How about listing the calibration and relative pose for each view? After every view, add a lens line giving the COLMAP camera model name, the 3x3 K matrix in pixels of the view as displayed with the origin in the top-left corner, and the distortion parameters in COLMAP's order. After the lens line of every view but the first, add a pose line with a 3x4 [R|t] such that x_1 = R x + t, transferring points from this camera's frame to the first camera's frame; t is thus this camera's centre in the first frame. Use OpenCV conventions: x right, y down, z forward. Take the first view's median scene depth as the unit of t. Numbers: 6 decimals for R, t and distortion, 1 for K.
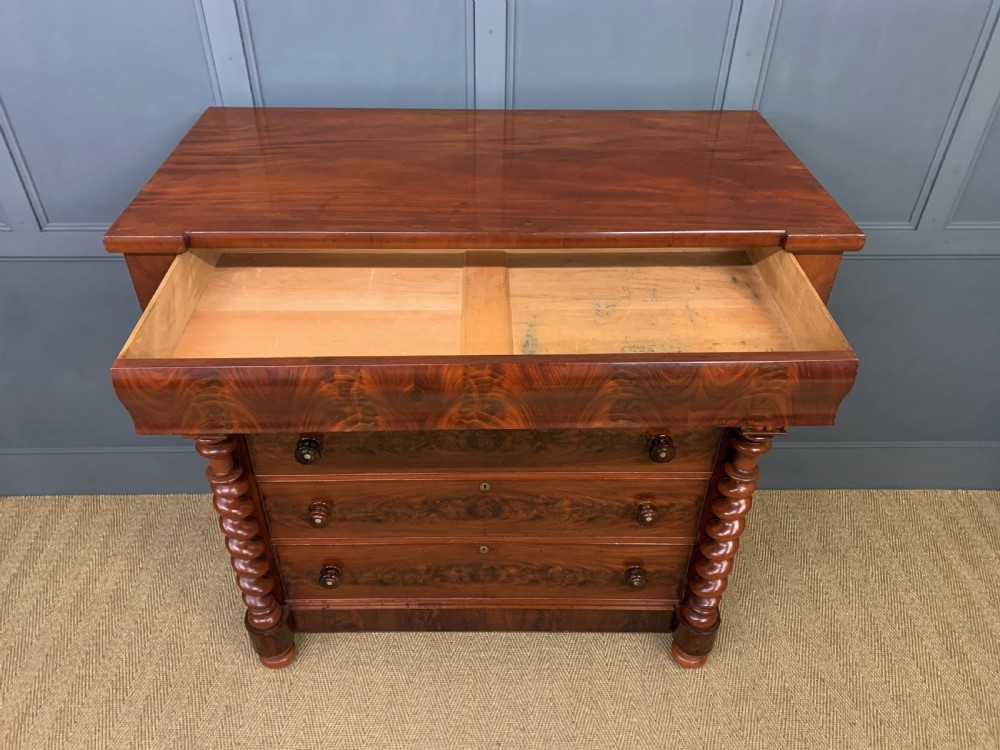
lens RADIAL K [[772.9, 0, 490.6], [0, 772.9, 371.3], [0, 0, 1]] dist [0.045980, -0.021922]
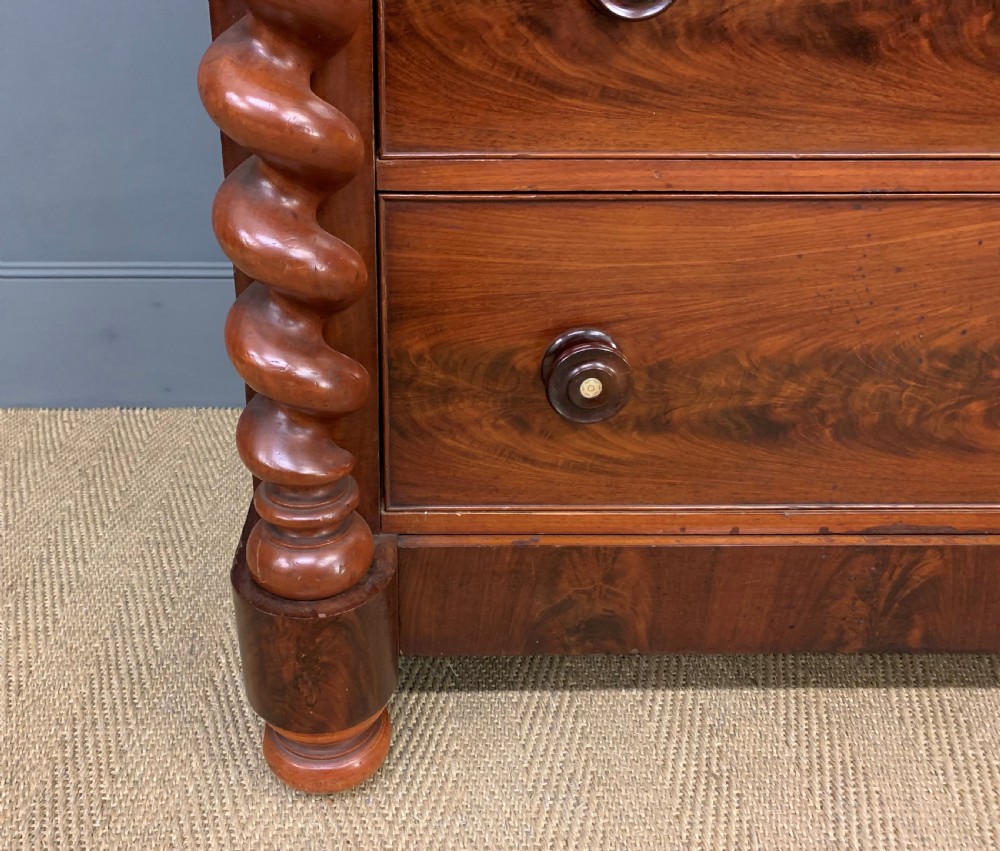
lens RADIAL K [[882.1, 0, 440.1], [0, 882.1, 414.8], [0, 0, 1]] dist [0.042682, -0.054887]
pose [[0.999762, -0.001040, 0.021796, -0.260868], [0.005047, 0.982803, -0.184589, 0.331559], [-0.021229, 0.184655, 0.982574, 0.722311]]
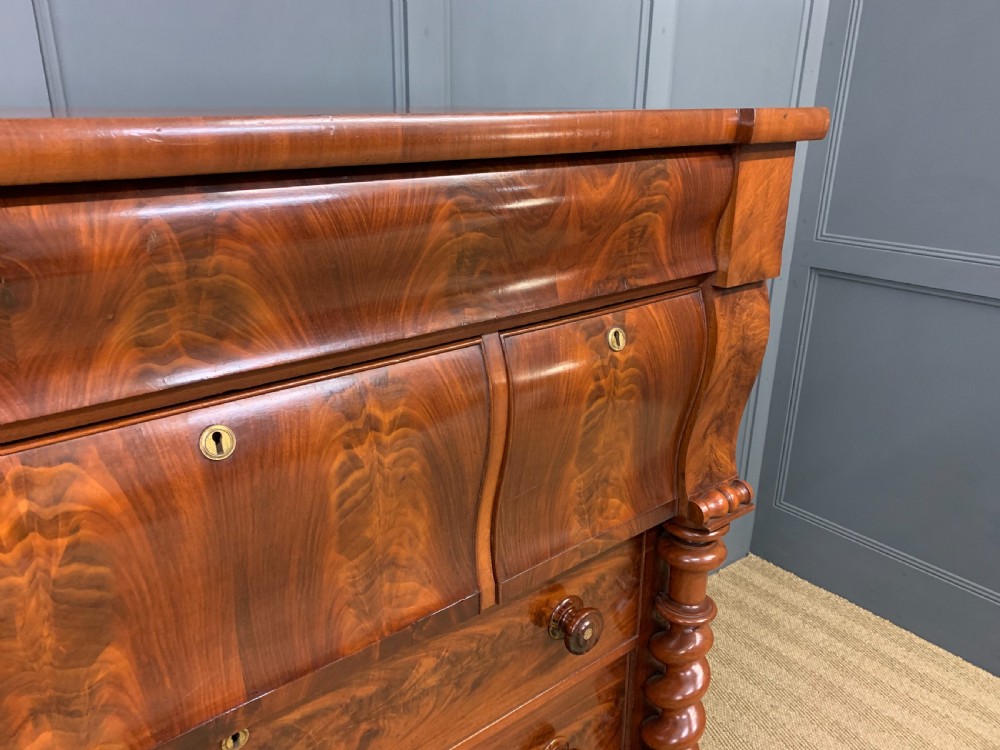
lens RADIAL K [[772.9, 0, 498.6], [0, 772.9, 375.3], [0, 0, 1]] dist [0.045980, -0.021922]
pose [[0.784593, -0.210311, 0.583252, -0.080317], [0.377763, 0.908093, -0.180725, 0.018641], [-0.491639, 0.362127, 0.791932, 0.473231]]
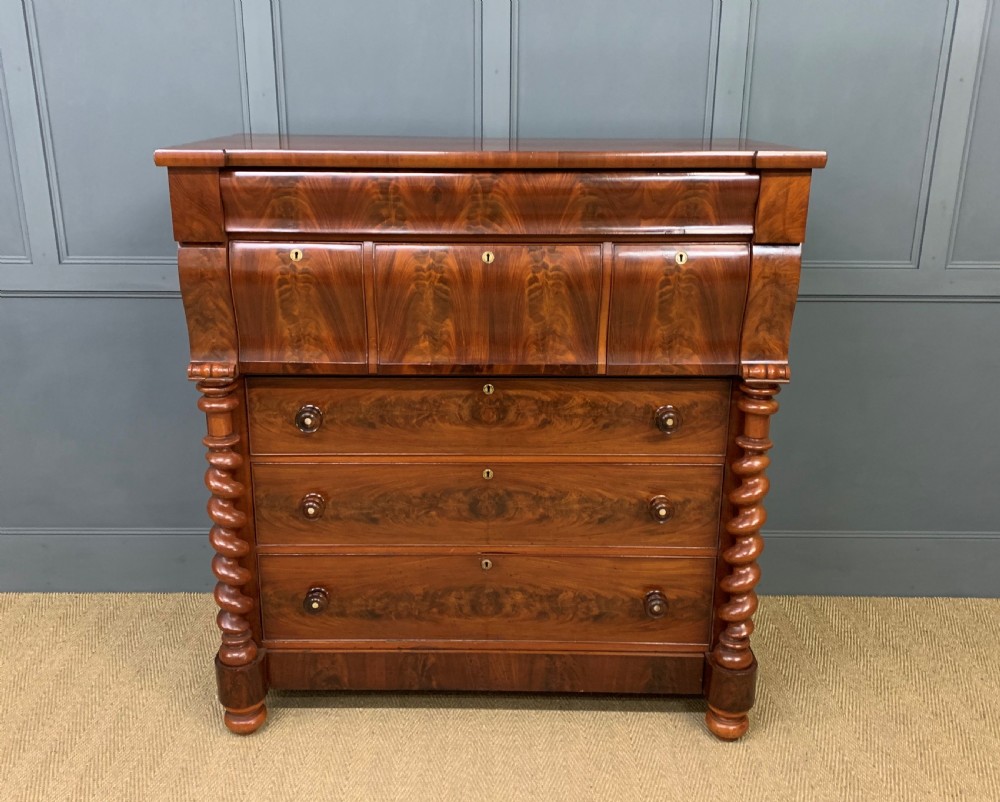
lens RADIAL K [[954.5, 0, 487.7], [0, 954.5, 382.6], [0, 0, 1]] dist [0.048874, 0.000000]
pose [[0.999858, 0.002996, -0.016569, 0.010392], [-0.008538, 0.938359, -0.345556, 0.411102], [0.014513, 0.345649, 0.938252, -0.130462]]
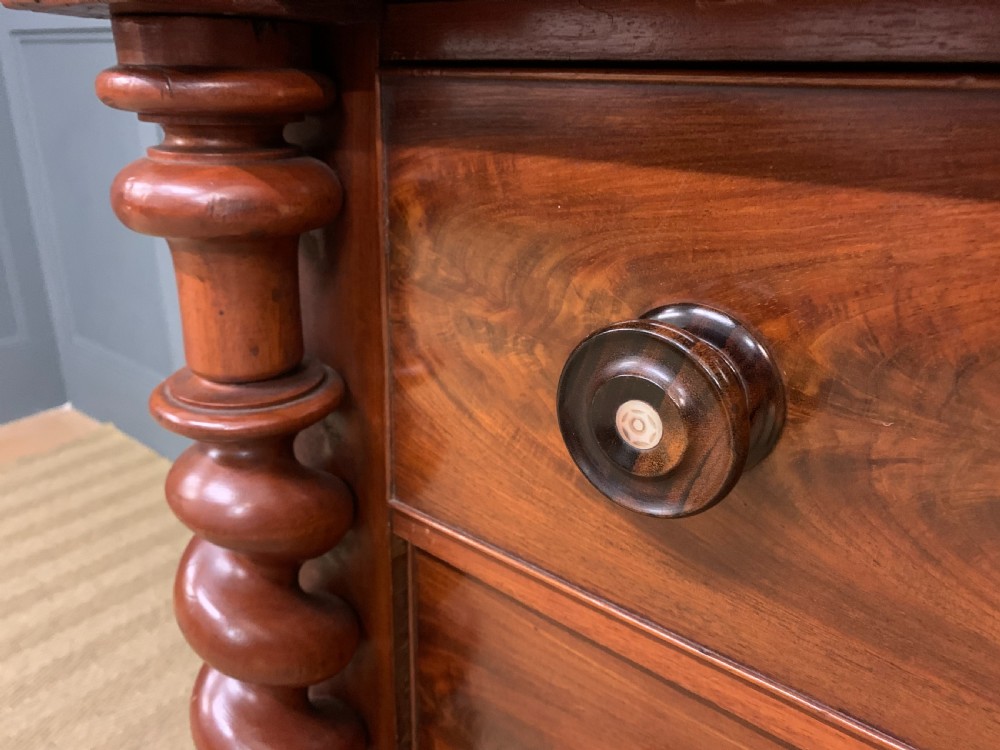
lens RADIAL K [[772.9, 0, 502.5], [0, 772.9, 378.4], [0, 0, 1]] dist [0.045980, -0.021922]
pose [[0.766613, 0.241580, -0.594931, -0.154301], [-0.405144, 0.900797, -0.156277, 0.112376], [0.498159, 0.360837, 0.788438, 0.758729]]
